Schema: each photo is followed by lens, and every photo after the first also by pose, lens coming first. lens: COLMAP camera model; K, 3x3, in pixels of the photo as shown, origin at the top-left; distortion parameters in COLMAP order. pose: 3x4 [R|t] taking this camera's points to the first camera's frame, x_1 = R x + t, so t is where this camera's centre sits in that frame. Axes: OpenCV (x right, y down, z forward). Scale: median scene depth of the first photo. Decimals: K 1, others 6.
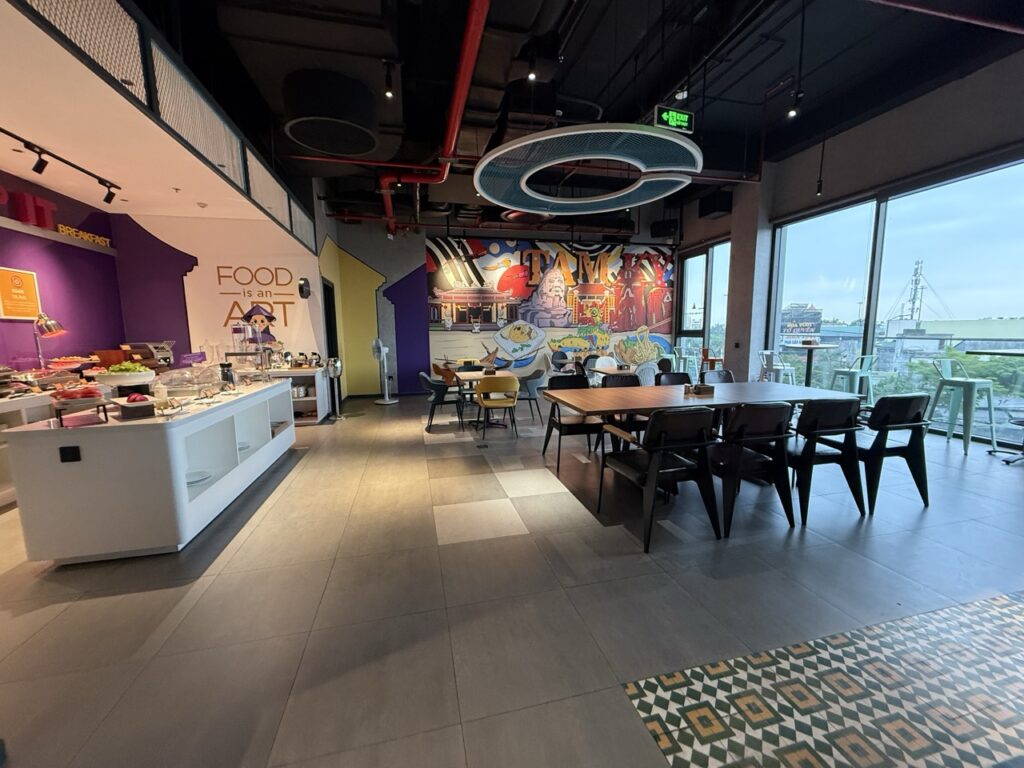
lens RADIAL K [[409.8, 0, 510.0], [0, 409.8, 383.2], [0, 0, 1]] dist [-0.000828, 0.000237]
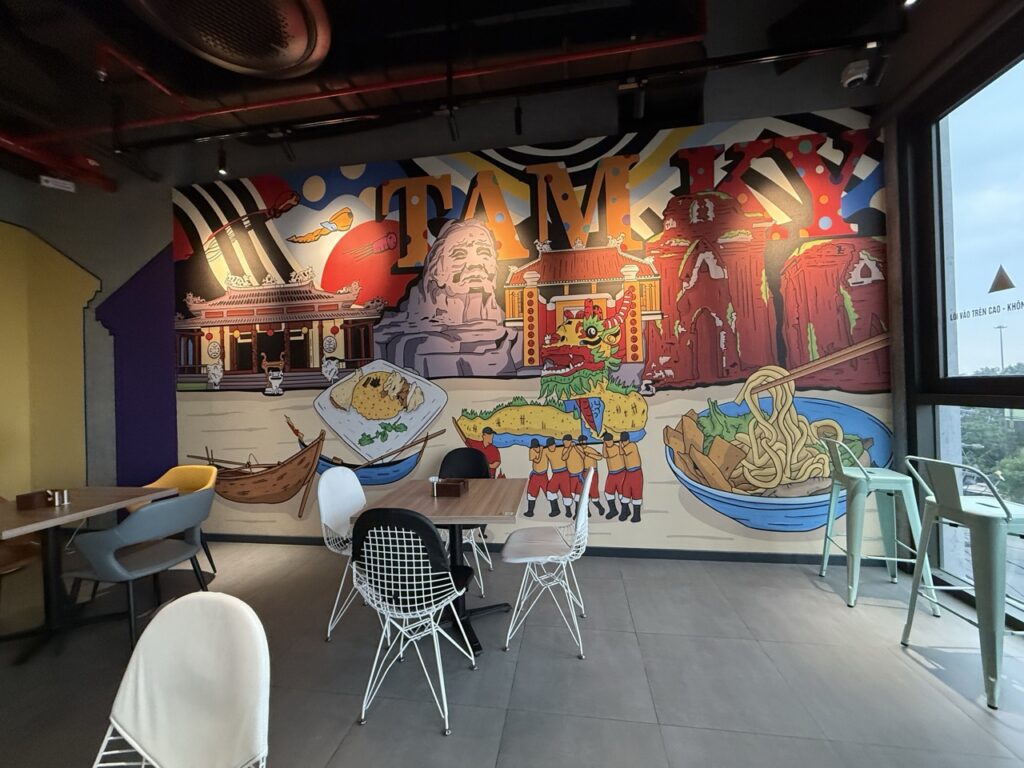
lens RADIAL K [[409.8, 0, 506.6], [0, 409.8, 387.4], [0, 0, 1]] dist [-0.000828, 0.000237]
pose [[0.921992, -0.012752, -0.387000, 0.281431], [-0.036005, 0.992304, -0.118476, -0.087356], [0.385532, 0.123167, 0.914437, 0.693083]]
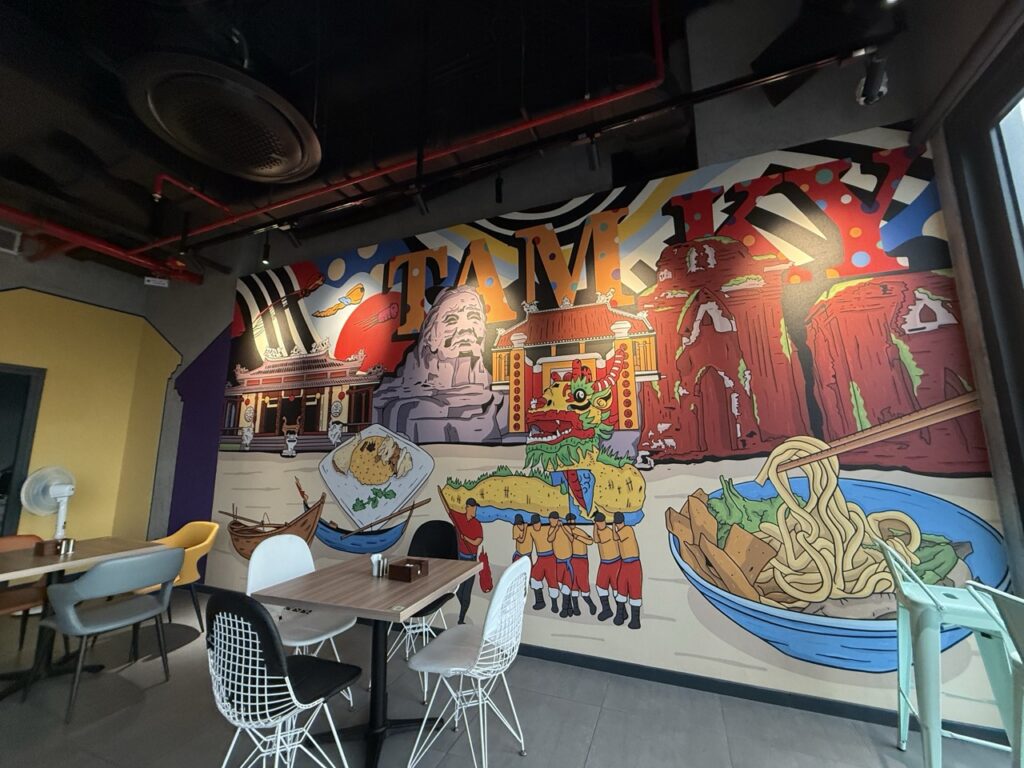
lens RADIAL K [[409.8, 0, 508.4], [0, 409.8, 385.7], [0, 0, 1]] dist [-0.000828, 0.000237]
pose [[0.809339, -0.084289, -0.581263, 0.352998], [-0.082397, 0.963568, -0.254455, -0.100818], [0.581534, 0.253834, 0.772908, 0.757643]]
